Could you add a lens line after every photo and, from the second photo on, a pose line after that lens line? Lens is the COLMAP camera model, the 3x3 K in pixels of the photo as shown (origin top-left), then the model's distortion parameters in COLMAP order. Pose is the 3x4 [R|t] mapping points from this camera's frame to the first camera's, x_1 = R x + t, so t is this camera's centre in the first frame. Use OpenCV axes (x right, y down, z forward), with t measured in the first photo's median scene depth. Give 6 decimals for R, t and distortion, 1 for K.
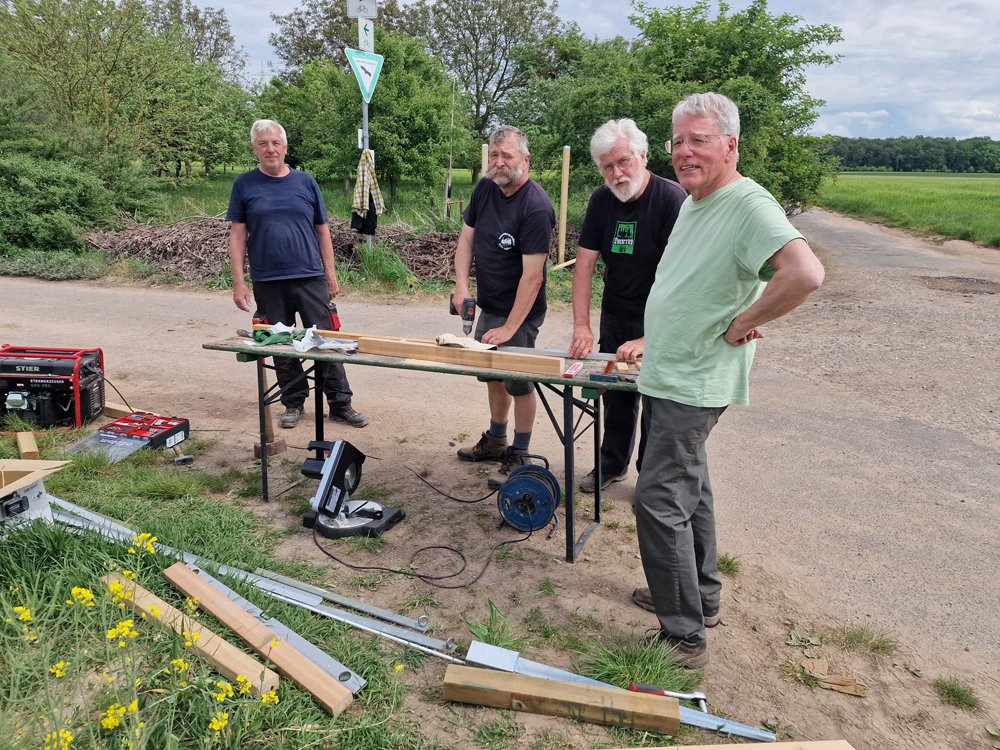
lens RADIAL K [[675.2, 0, 515.0], [0, 675.2, 380.0], [0, 0, 1]] dist [0.086616, -0.077275]
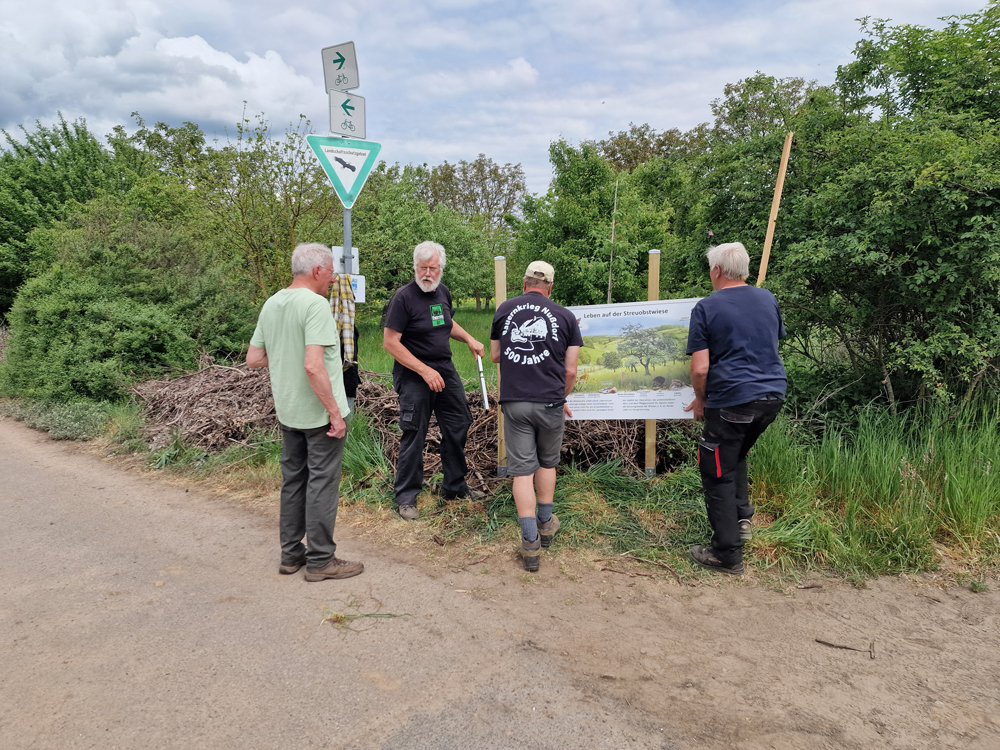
lens RADIAL K [[675.2, 0, 490.3], [0, 675.2, 383.2], [0, 0, 1]] dist [0.086616, -0.077275]
pose [[0.890772, 0.024057, -0.453814, 0.681041], [-0.101980, 0.983711, -0.148026, -0.472139], [0.442861, 0.178138, 0.878716, 1.576463]]
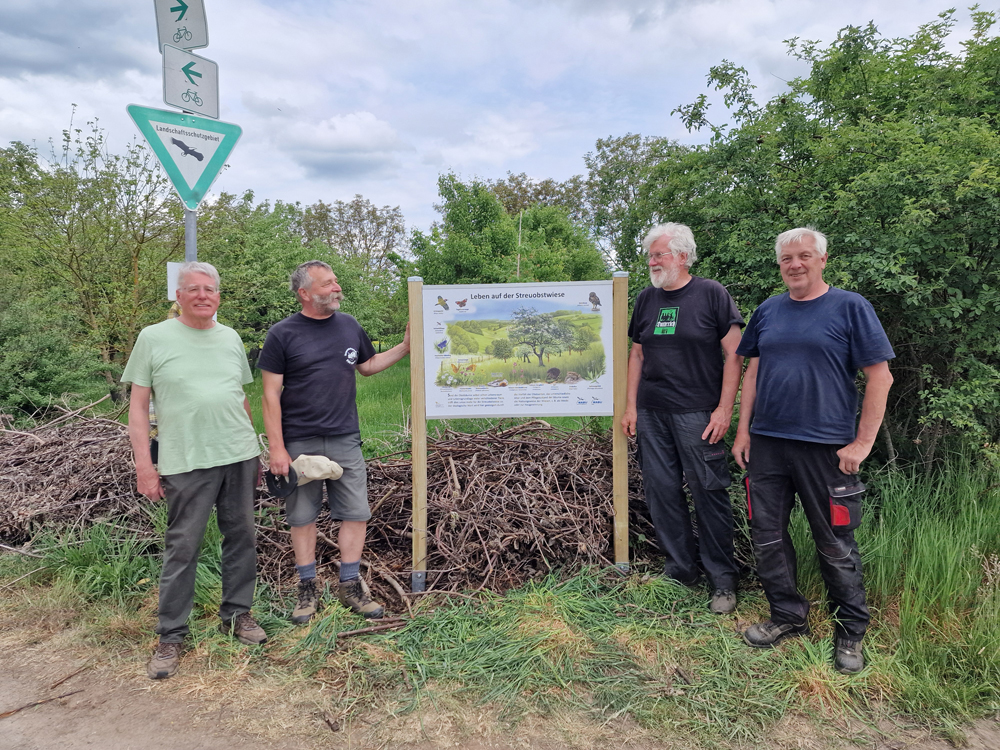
lens RADIAL K [[675.2, 0, 501.1], [0, 675.2, 380.0], [0, 0, 1]] dist [0.086616, -0.077275]
pose [[0.961511, -0.016939, -0.274245, 0.387101], [-0.048628, 0.971852, -0.230519, -0.590014], [0.270430, 0.234982, 0.933623, 1.991242]]
